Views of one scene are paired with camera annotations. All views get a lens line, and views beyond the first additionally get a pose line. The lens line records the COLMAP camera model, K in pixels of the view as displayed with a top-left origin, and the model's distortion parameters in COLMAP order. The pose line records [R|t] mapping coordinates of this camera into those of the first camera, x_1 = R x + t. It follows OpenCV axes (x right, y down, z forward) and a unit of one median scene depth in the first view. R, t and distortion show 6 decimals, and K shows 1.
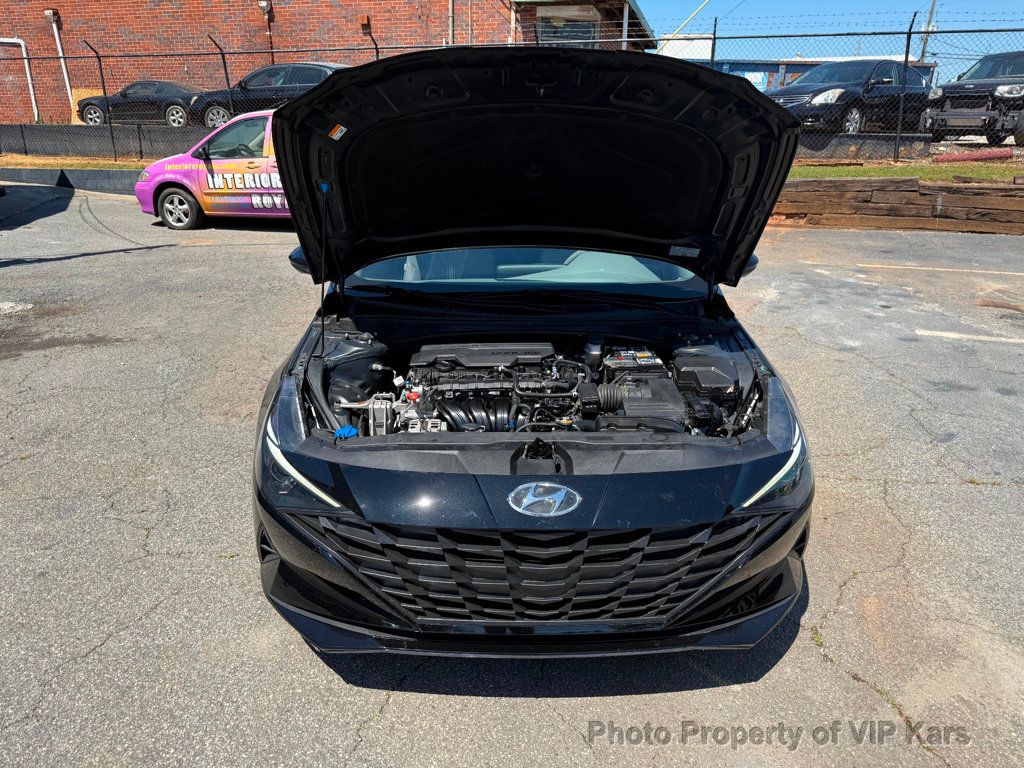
lens RADIAL K [[723.7, 0, 512.0], [0, 723.7, 384.0], [0, 0, 1]] dist [0.028312, -0.032847]
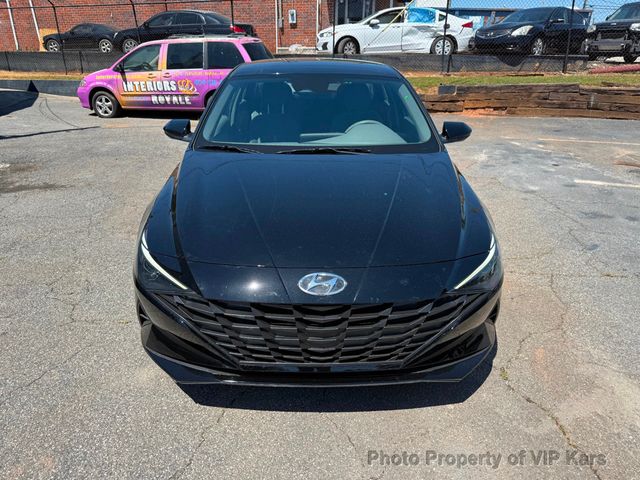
lens RADIAL K [[451.9, 0, 318.7], [0, 451.9, 238.7], [0, 0, 1]] dist [0.024969, -0.027939]
pose [[0.999979, -0.000804, -0.006362, 0.030880], [0.001094, 0.998958, 0.045621, 0.016207], [0.006319, -0.045627, 0.998939, 0.047023]]
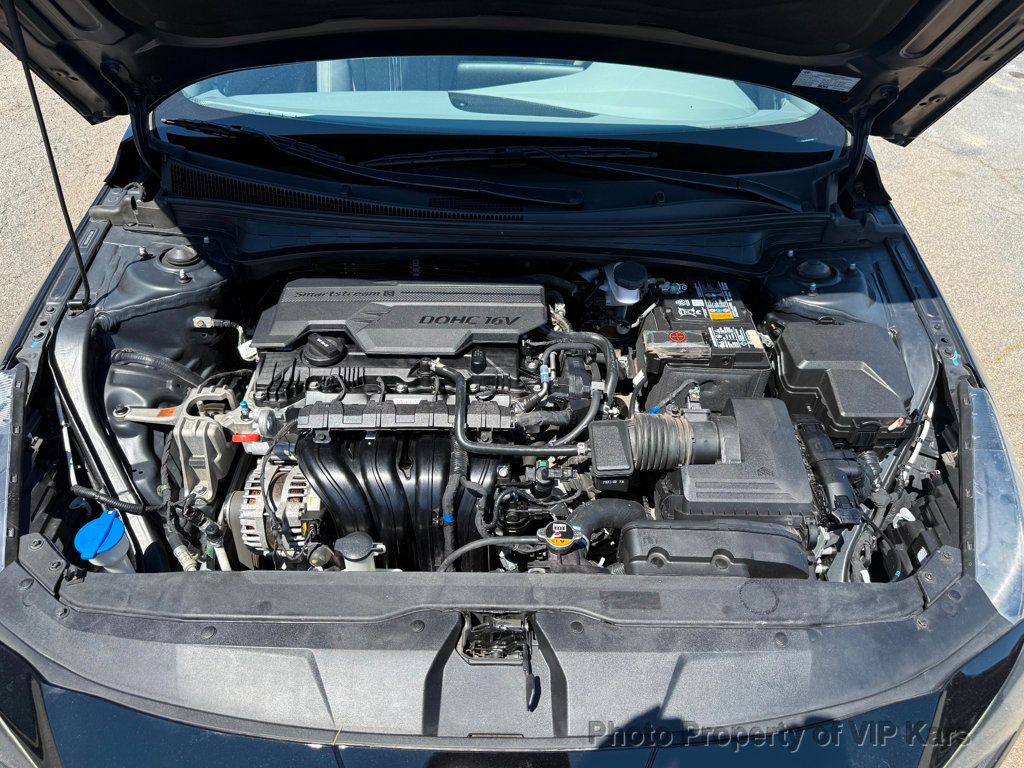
lens RADIAL K [[723.1, 0, 509.8], [0, 723.1, 382.0], [0, 0, 1]] dist [0.024969, -0.027939]
pose [[0.999755, 0.021923, -0.003064, 0.035637], [-0.019352, 0.932818, 0.359828, -0.175774], [0.010747, -0.359680, 0.933014, 0.504968]]
